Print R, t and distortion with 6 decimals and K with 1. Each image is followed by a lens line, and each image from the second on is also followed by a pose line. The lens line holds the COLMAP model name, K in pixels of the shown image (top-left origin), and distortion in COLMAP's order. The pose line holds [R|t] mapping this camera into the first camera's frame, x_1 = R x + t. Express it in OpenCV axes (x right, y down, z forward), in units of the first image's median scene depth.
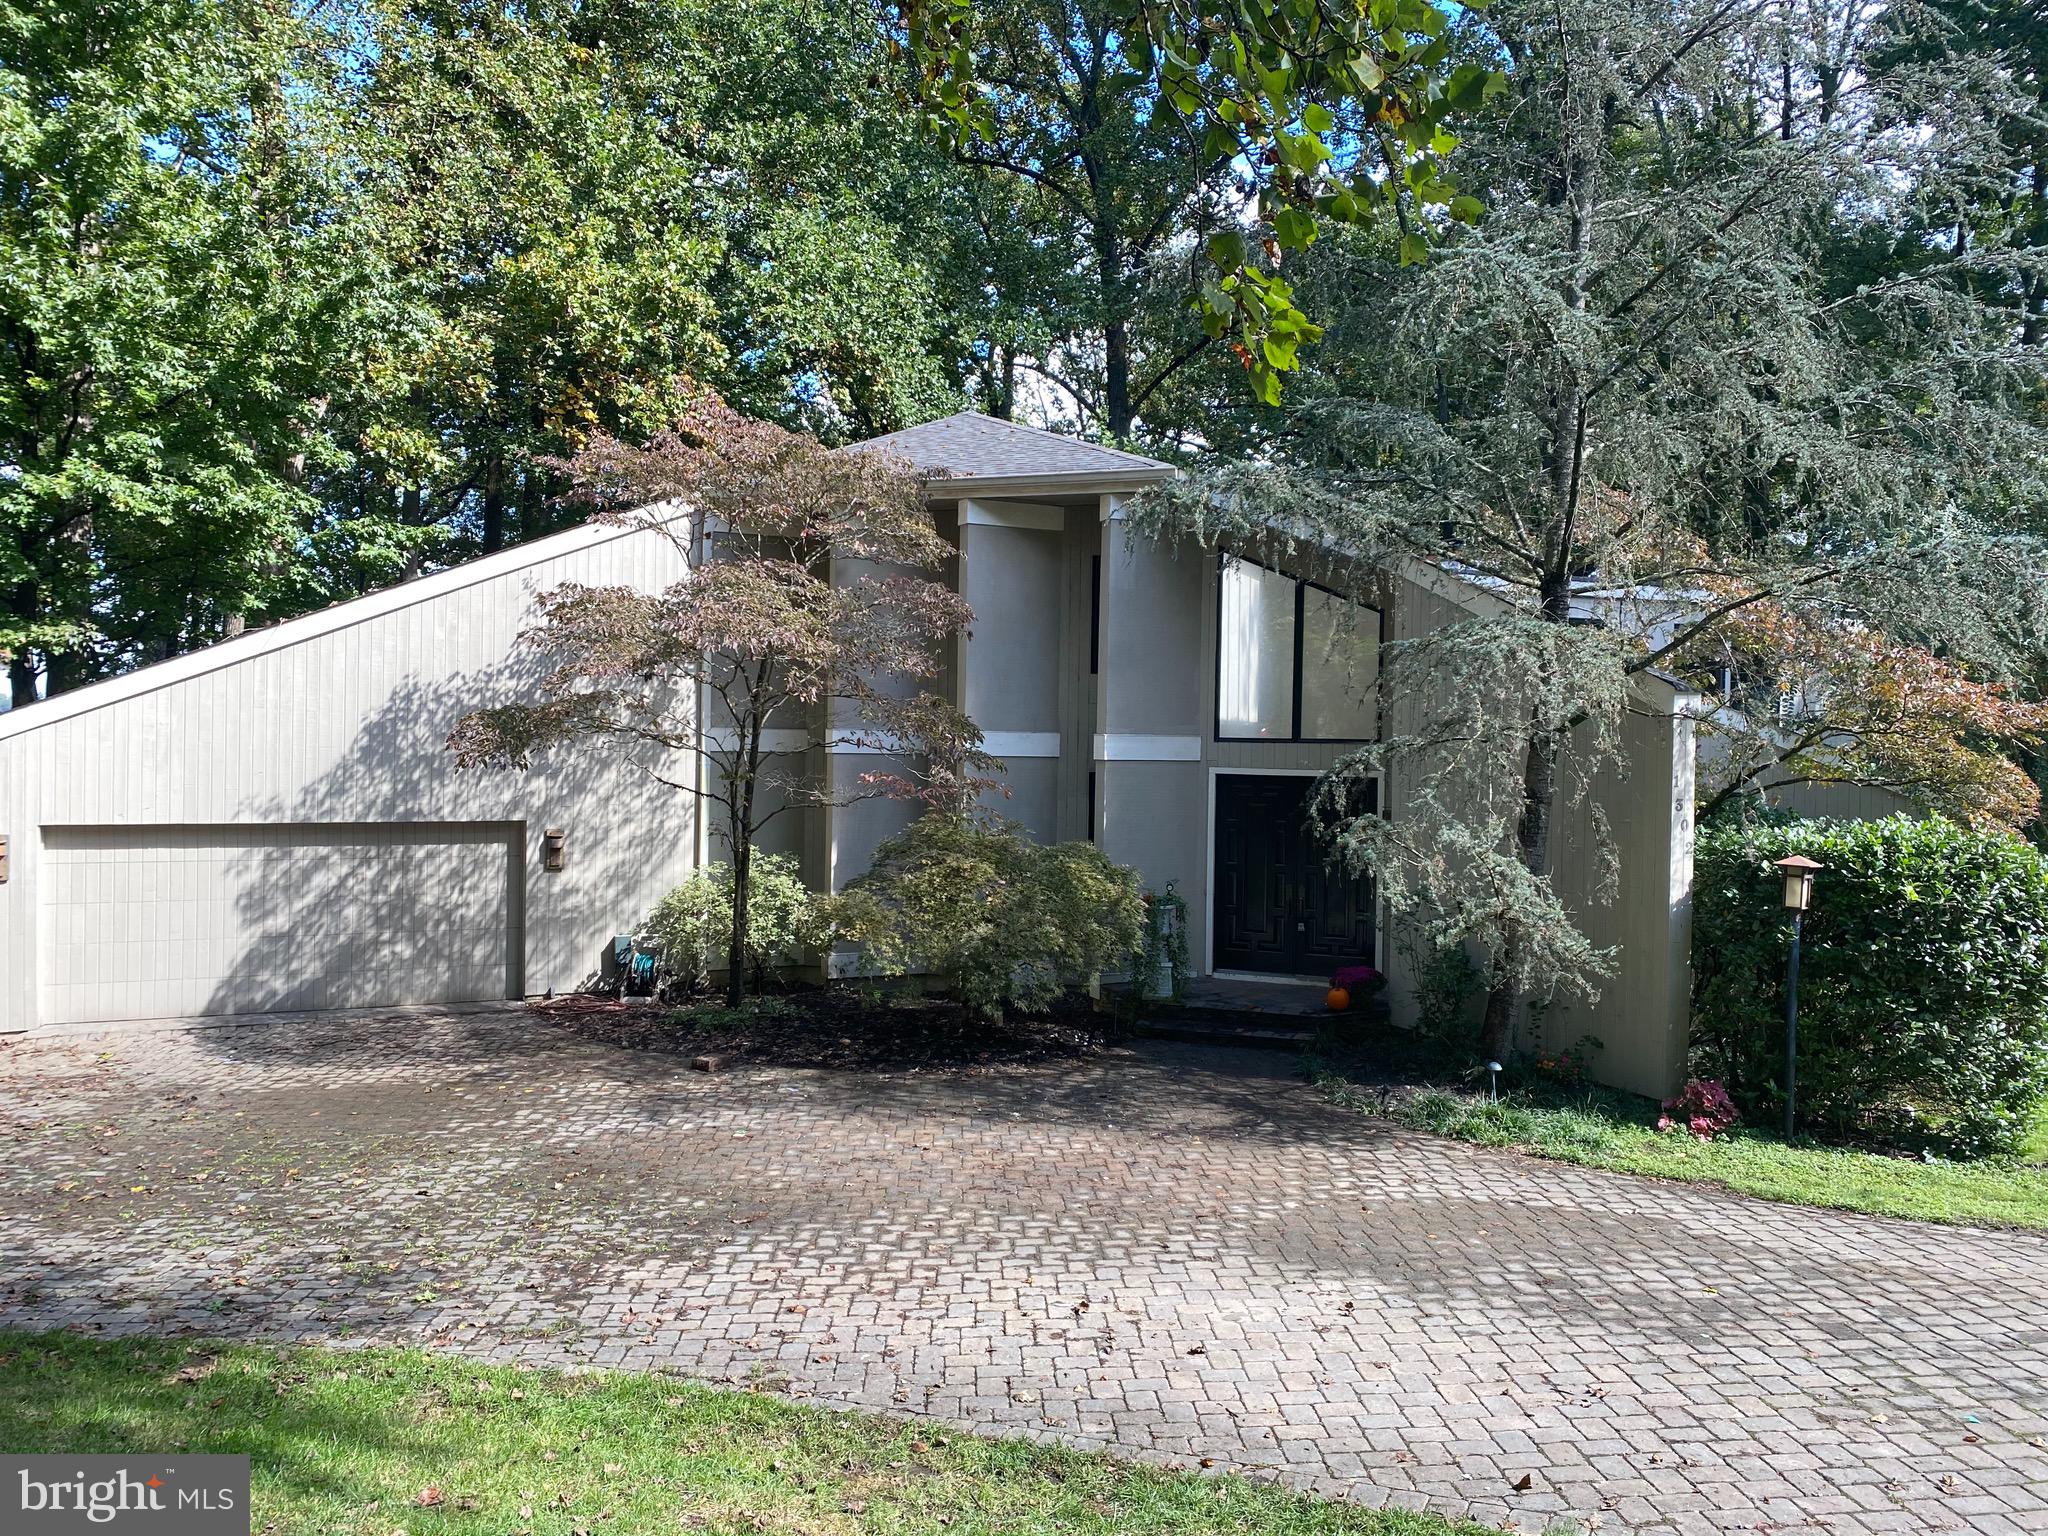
lens RADIAL K [[1546.6, 0, 1025.5], [0, 1546.6, 763.5], [0, 0, 1]] dist [-0.006606, -0.005694]
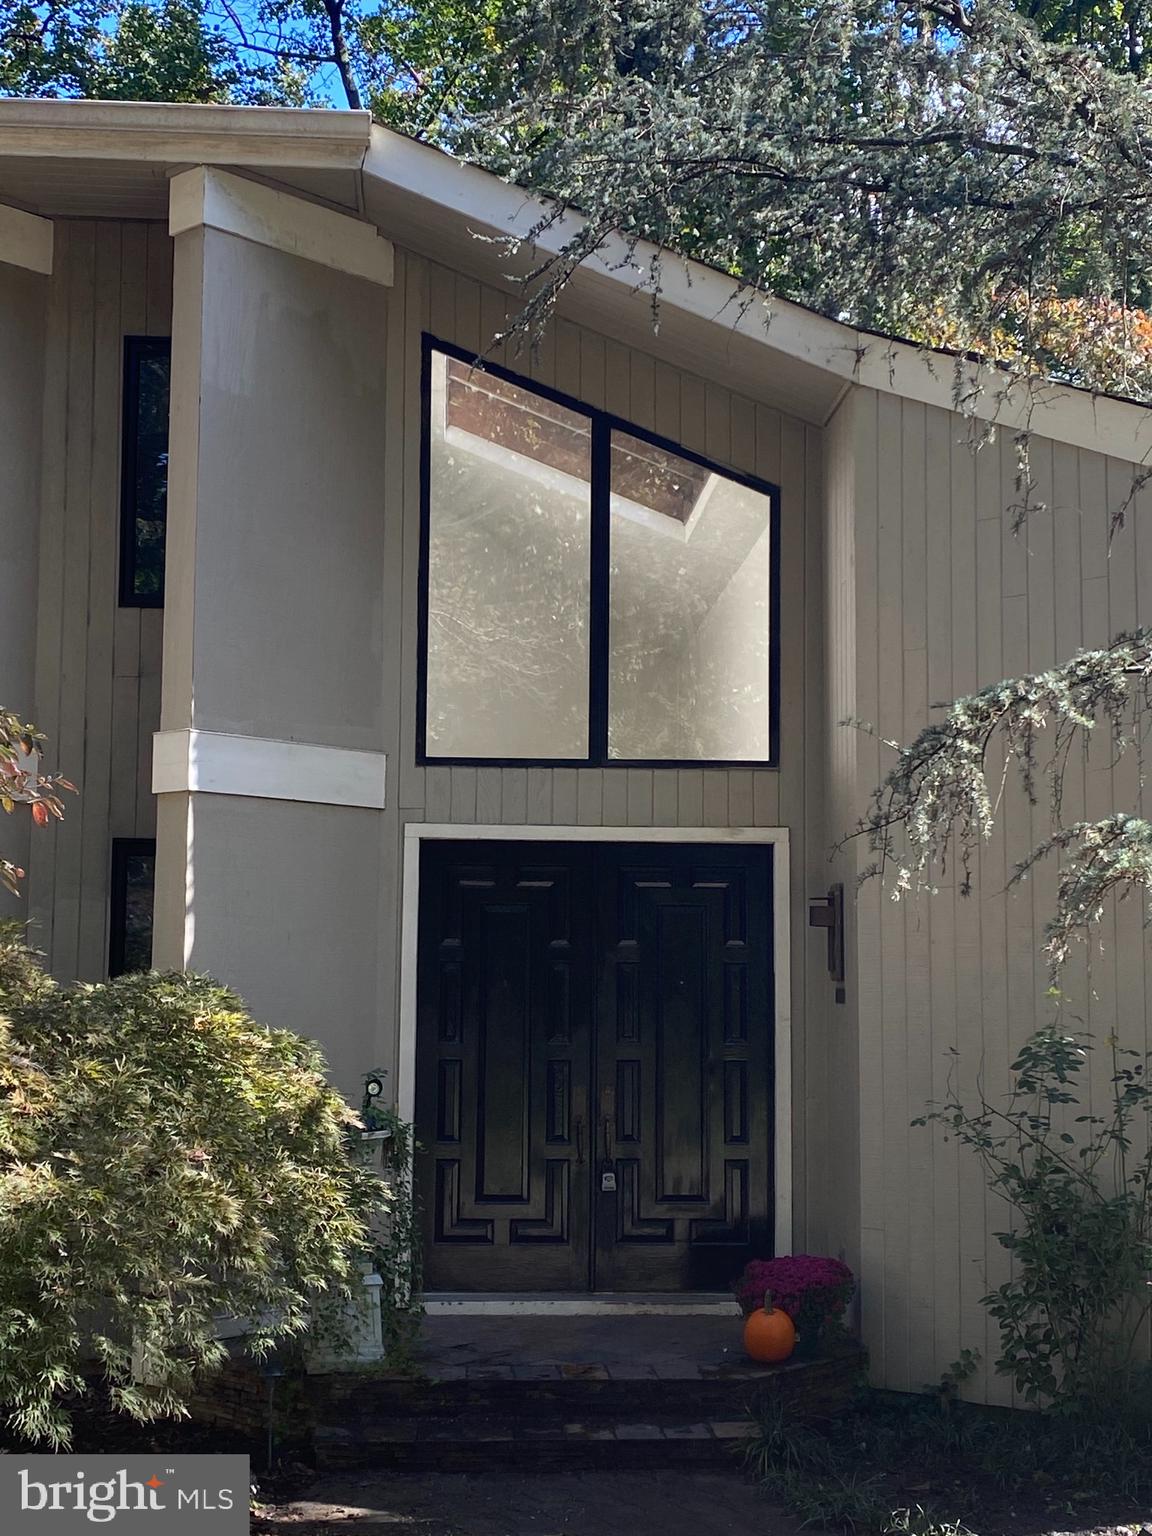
lens RADIAL K [[2296.5, 0, 576.0], [0, 2296.5, 768.0], [0, 0, 1]] dist [0.108333, -0.124591]
pose [[0.912293, 0.035879, 0.407963, -0.131928], [0.012498, 0.993252, -0.115301, 0.080238], [-0.409347, 0.110287, 0.905689, 0.489095]]
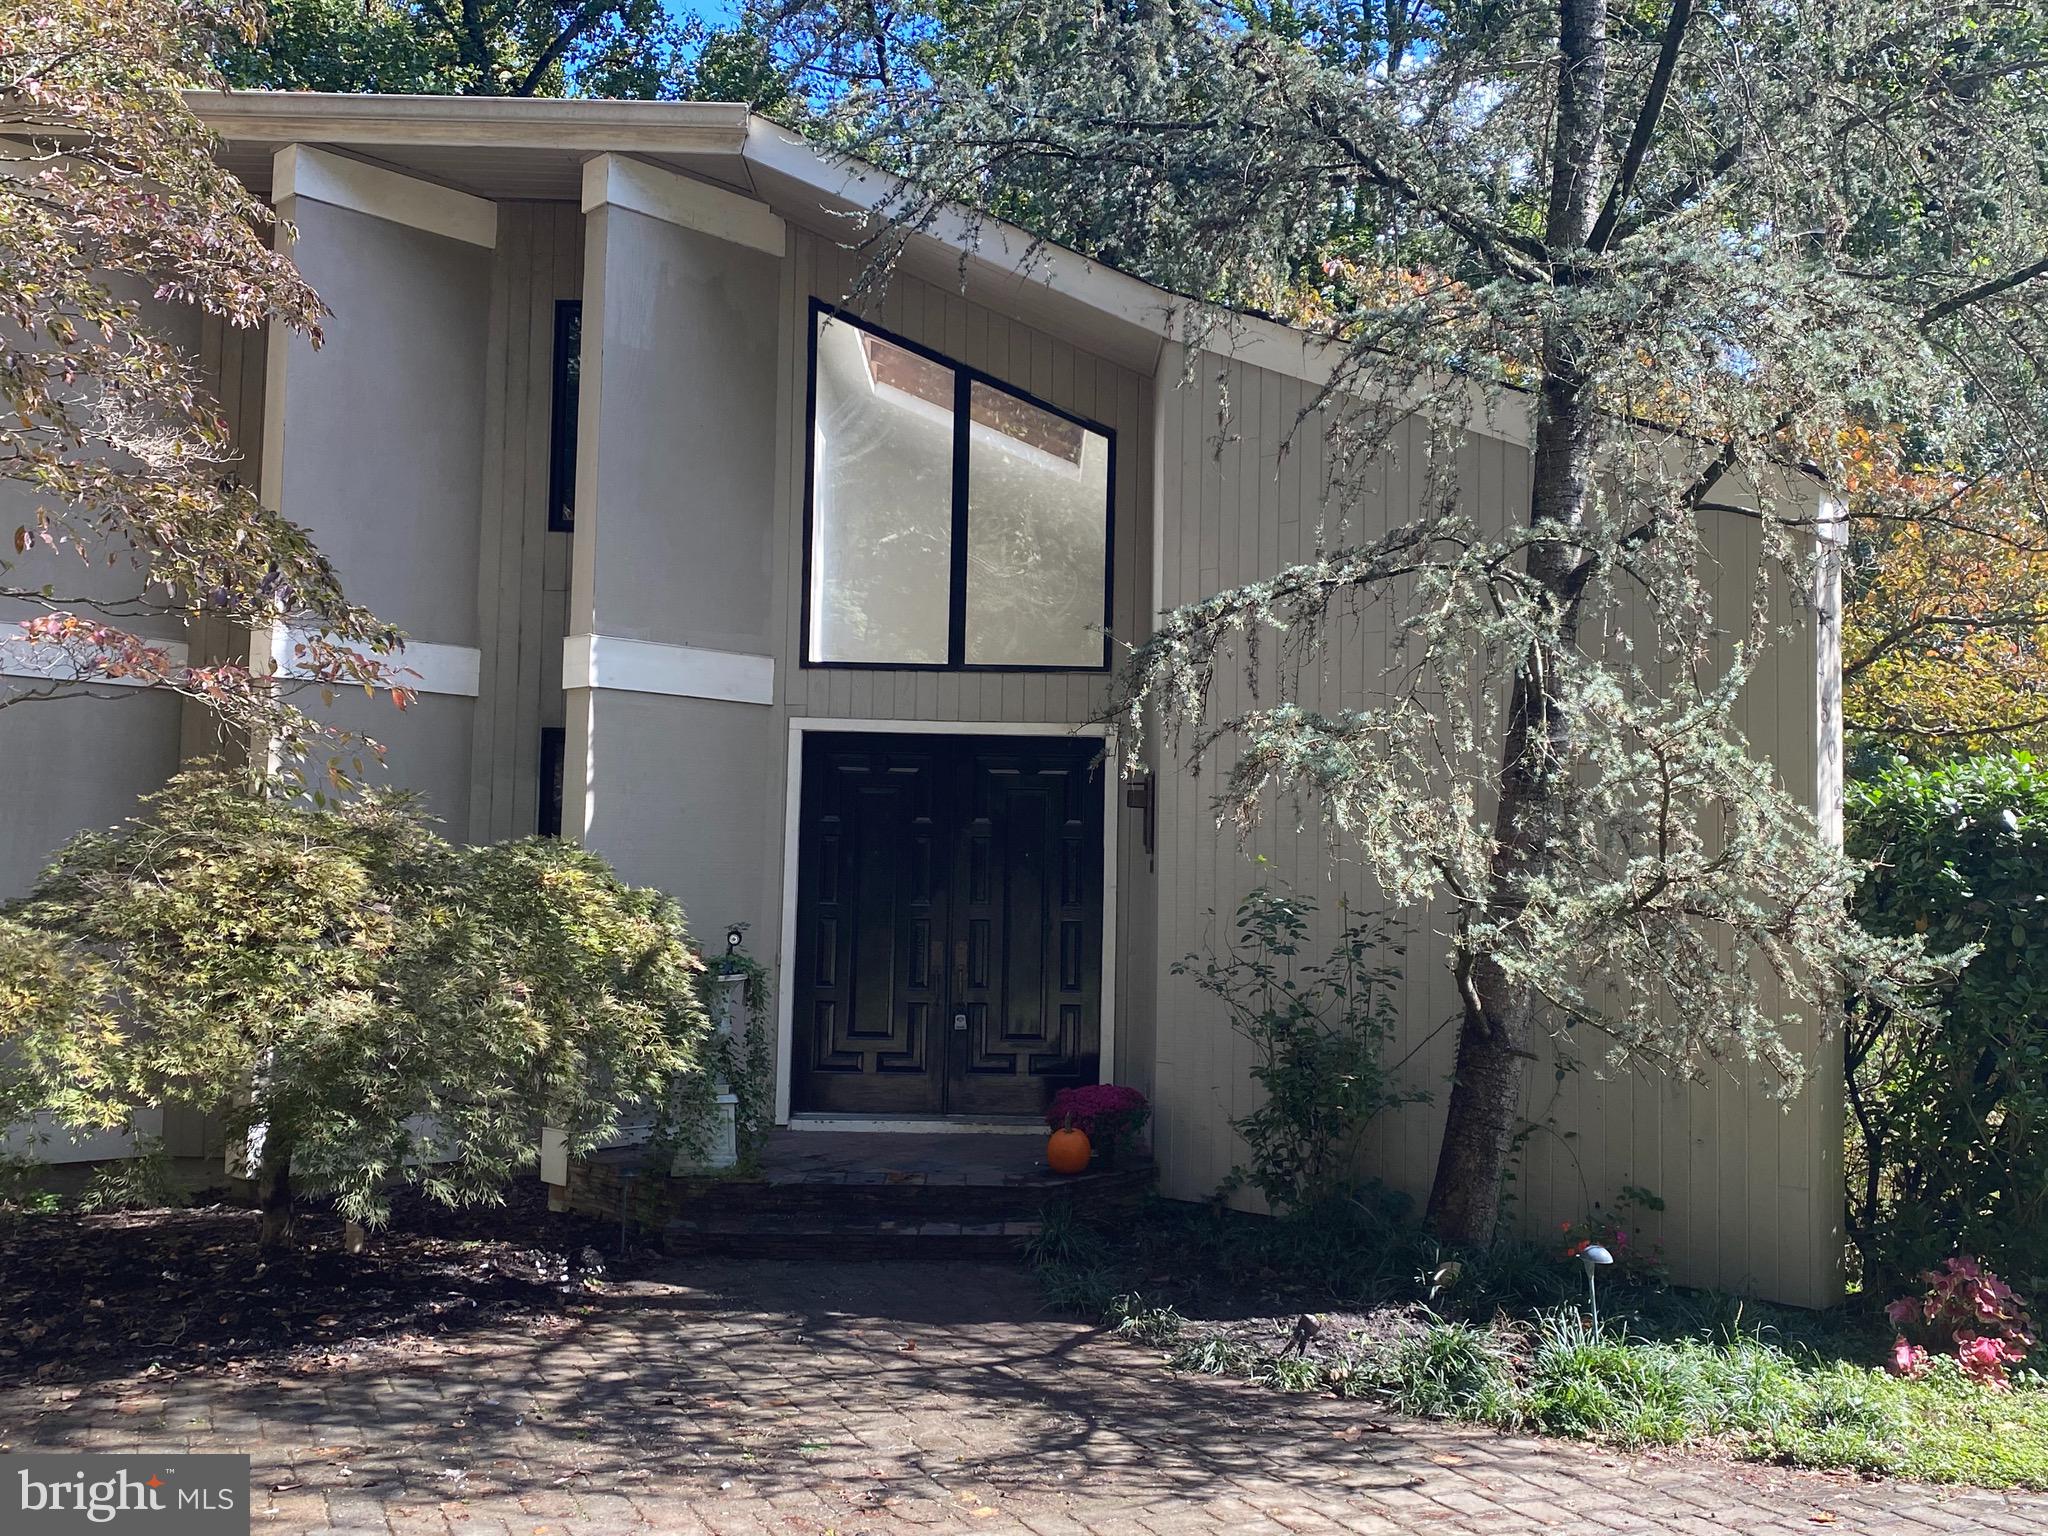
lens RADIAL K [[1938.8, 0, 1036.8], [0, 1938.8, 754.3], [0, 0, 1]] dist [0.134782, -0.313076]
pose [[0.933356, 0.029558, 0.357733, -0.045887], [-0.000015, 0.996607, -0.082305, 0.087297], [-0.358952, 0.076814, 0.930190, 0.462632]]
